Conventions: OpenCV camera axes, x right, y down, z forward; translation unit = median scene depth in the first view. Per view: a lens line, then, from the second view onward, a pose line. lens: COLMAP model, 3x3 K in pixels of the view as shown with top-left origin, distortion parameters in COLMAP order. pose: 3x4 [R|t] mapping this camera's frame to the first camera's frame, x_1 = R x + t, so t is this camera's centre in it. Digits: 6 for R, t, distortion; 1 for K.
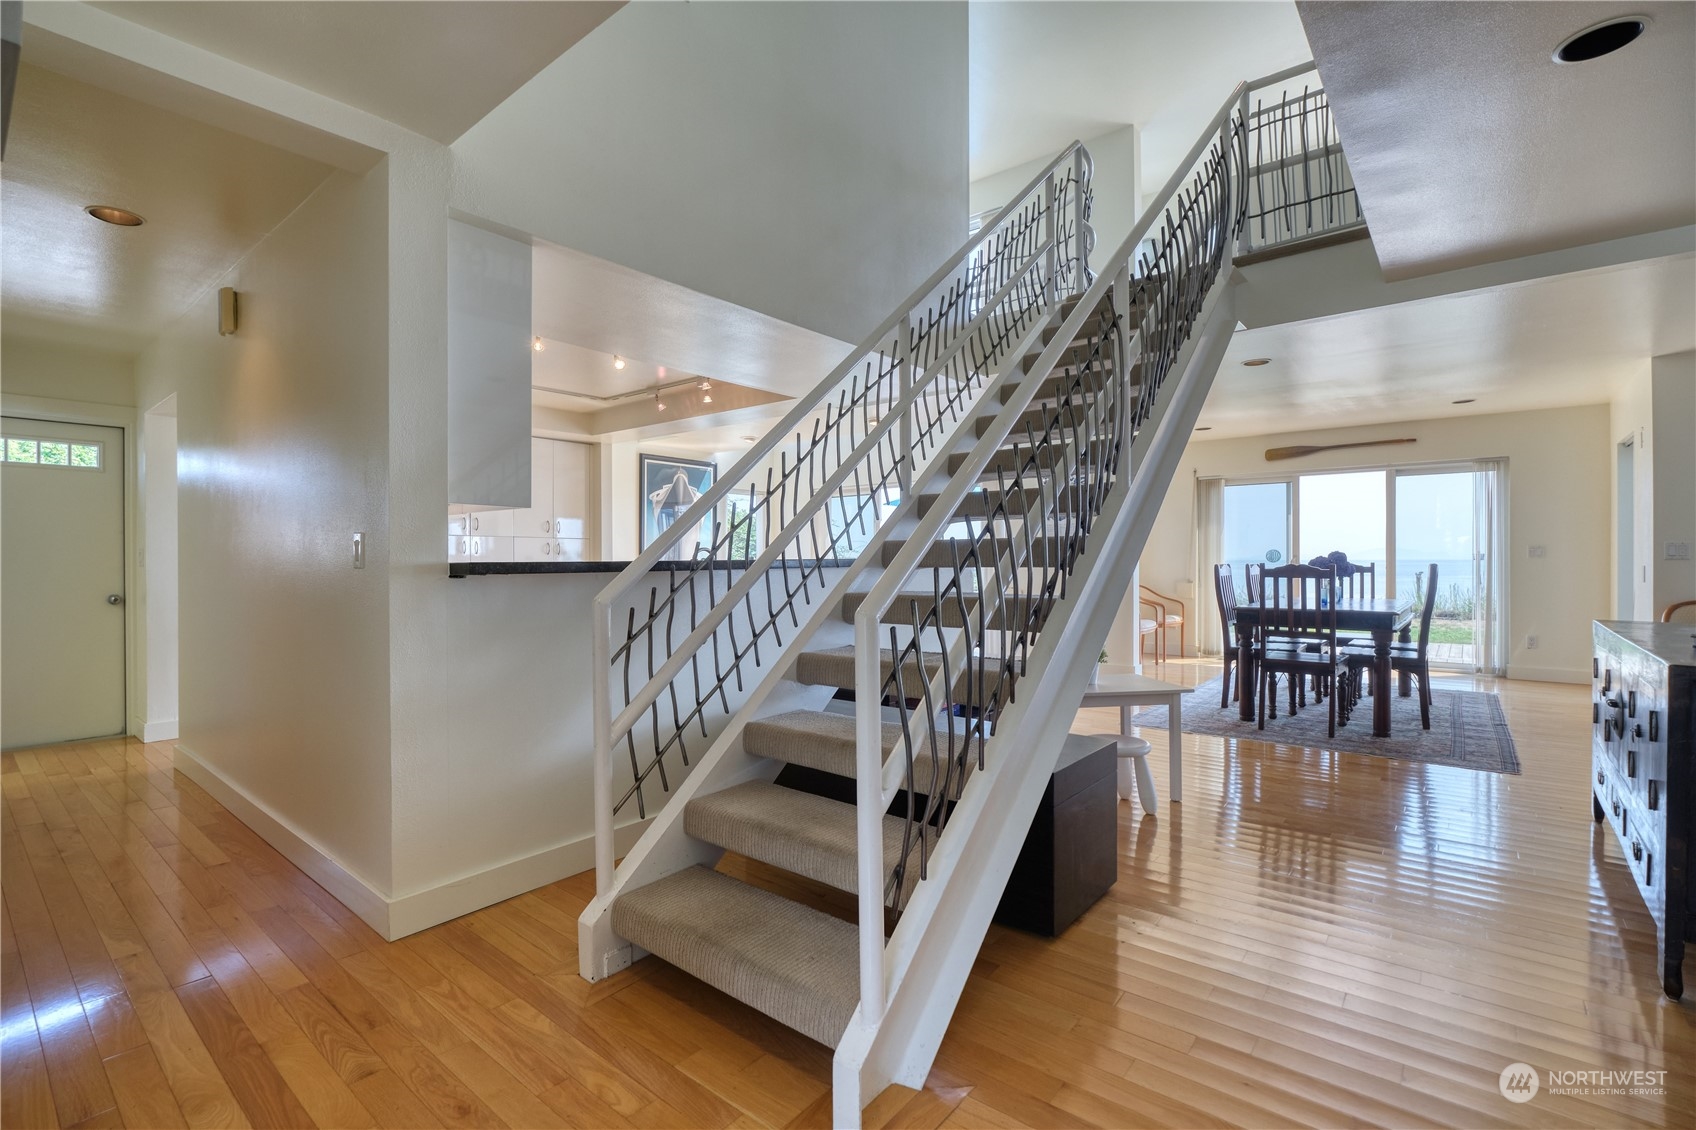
lens RADIAL K [[773.1, 0, 818.1], [0, 773.1, 566.8], [0, 0, 1]] dist [-0.015408, -0.000339]
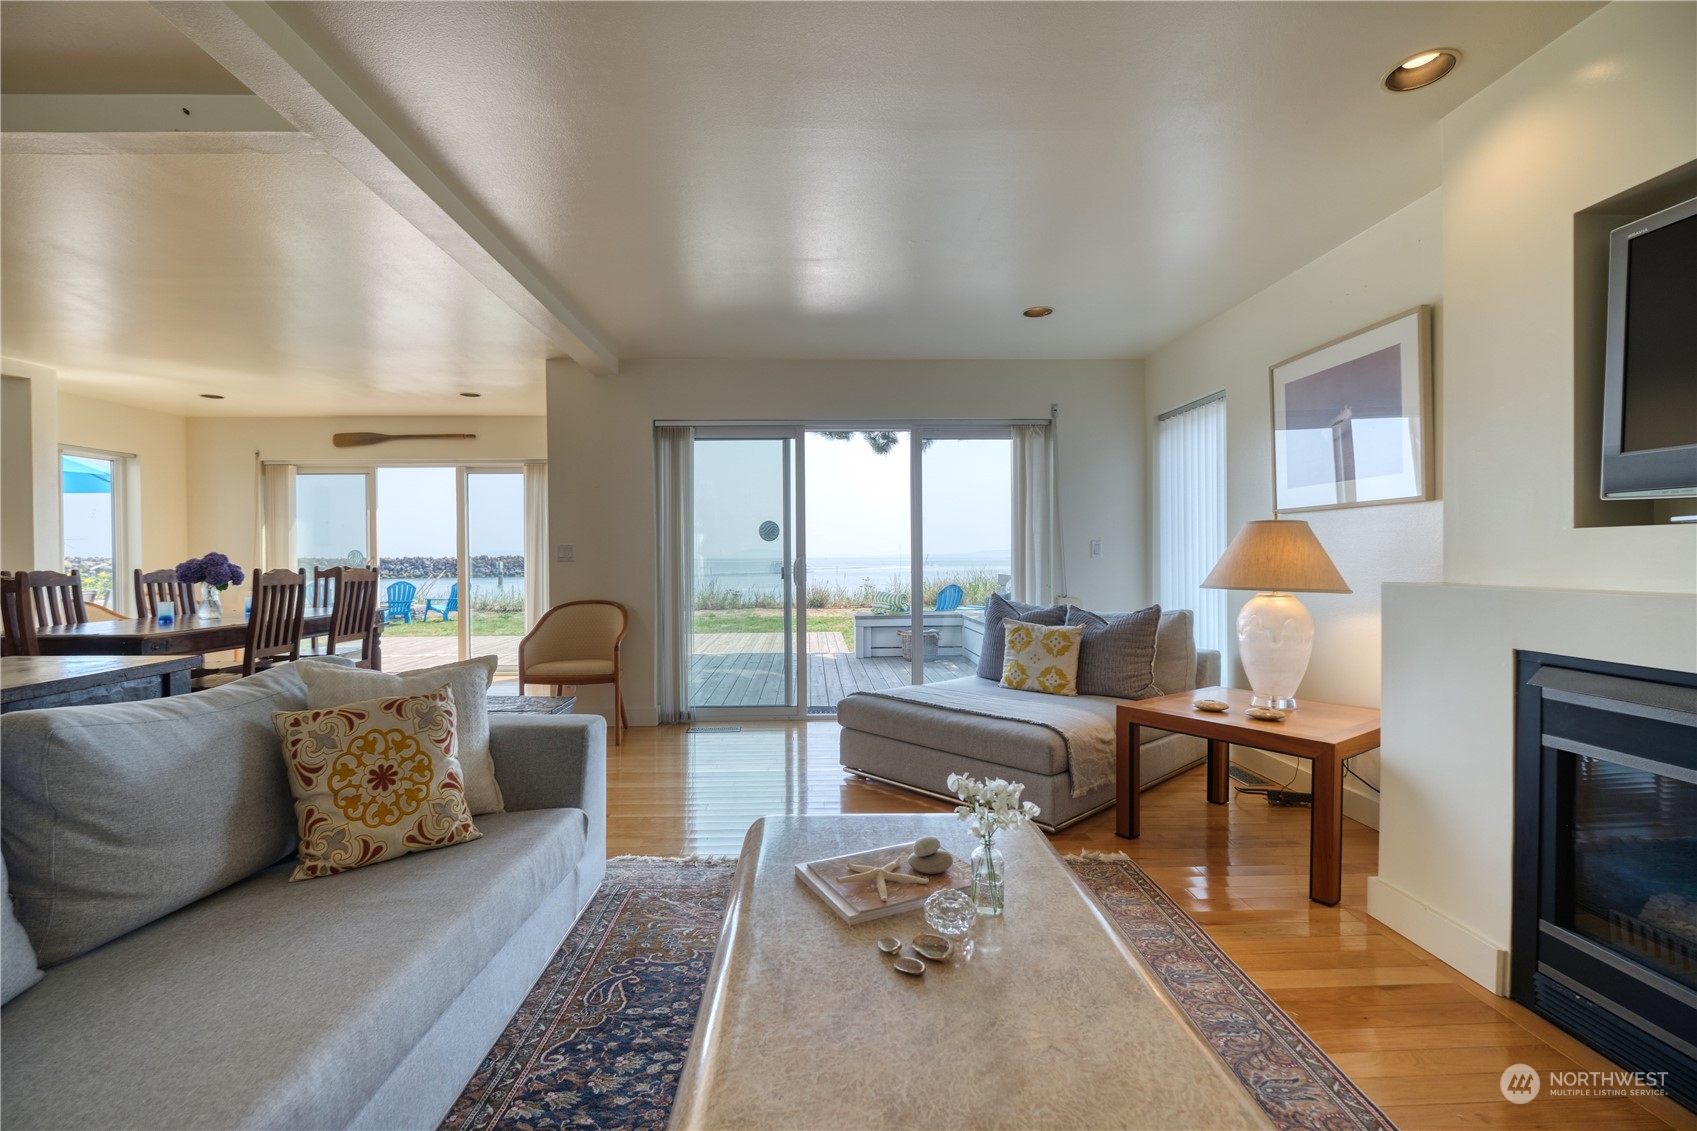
lens RADIAL K [[751.3, 0, 830.5], [0, 751.3, 568.8], [0, 0, 1]] dist [-0.013904, 0.000845]
pose [[0.739124, -0.011740, 0.673467, 0.668874], [0.009261, 0.999931, 0.007266, -0.002935], [-0.673506, 0.000866, 0.739181, 0.009749]]
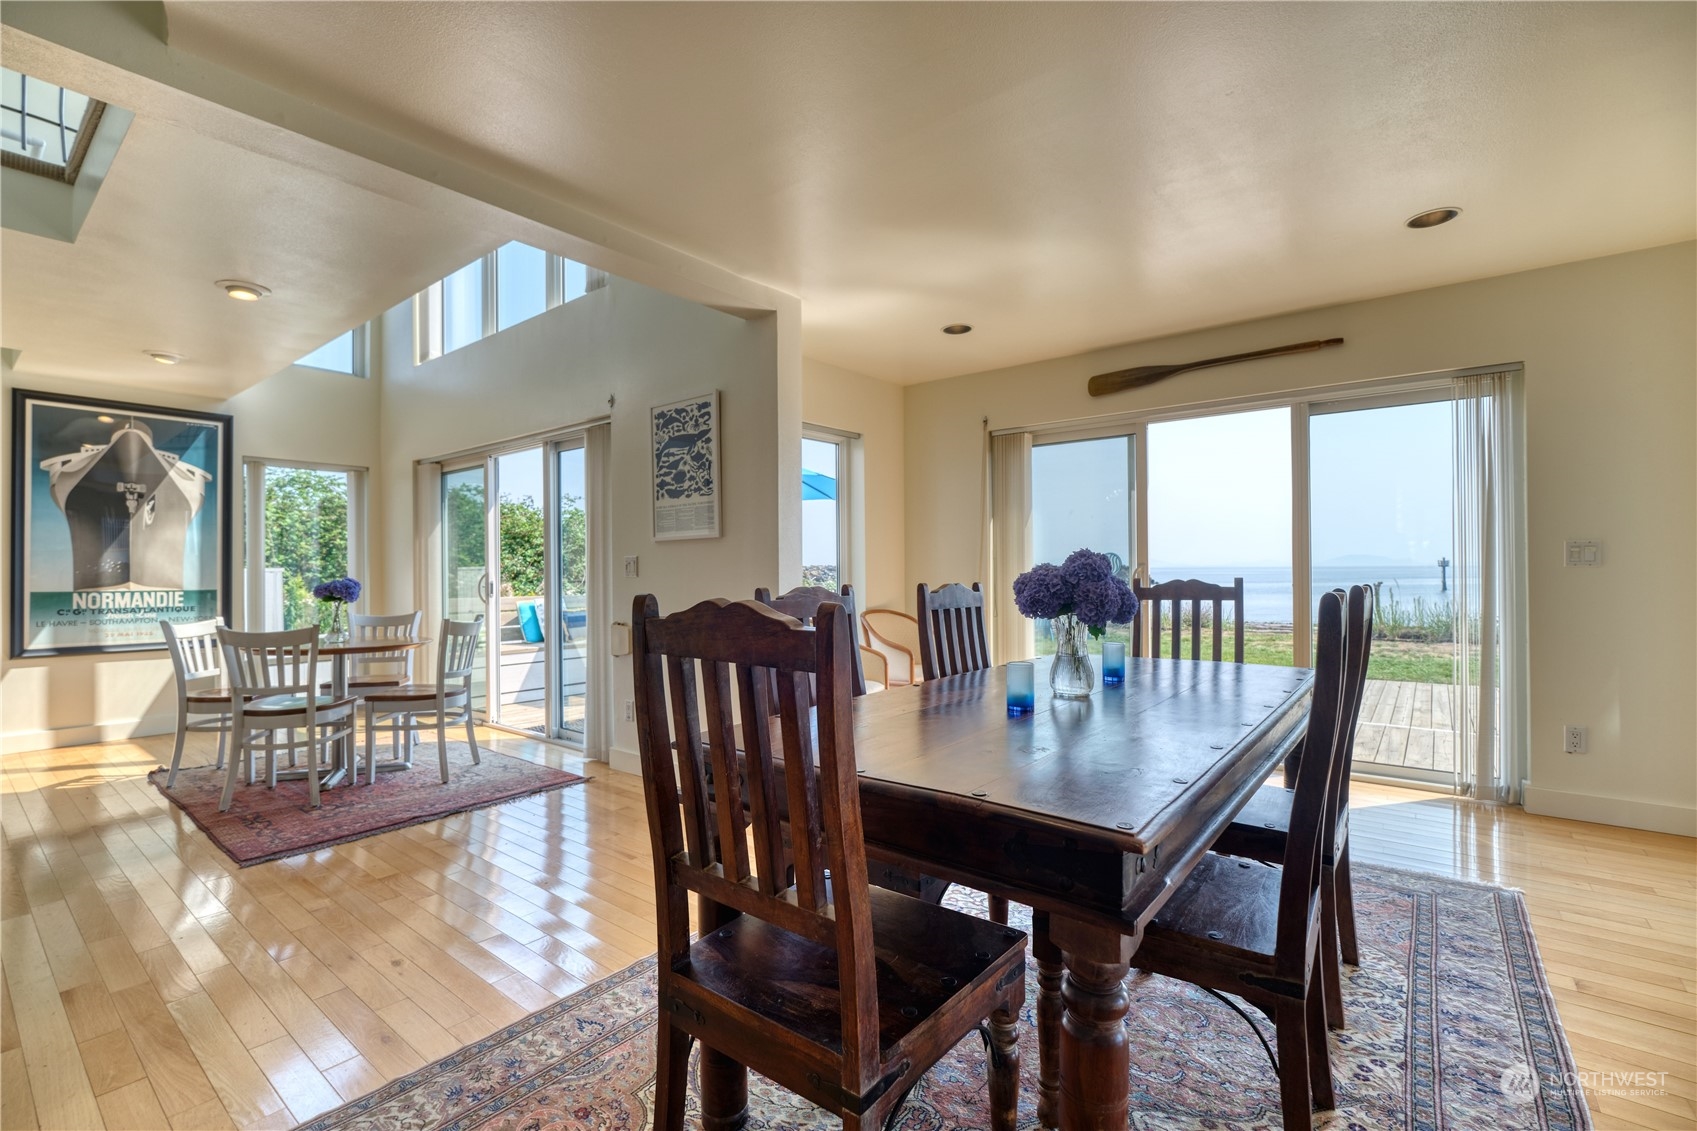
lens RADIAL K [[751.3, 0, 830.5], [0, 751.3, 568.8], [0, 0, 1]] dist [-0.013904, 0.000845]
pose [[0.999711, -0.002907, 0.023872, 0.587969], [0.003112, 0.999959, -0.008544, -0.009574], [-0.023847, 0.008616, 0.999678, 0.702374]]
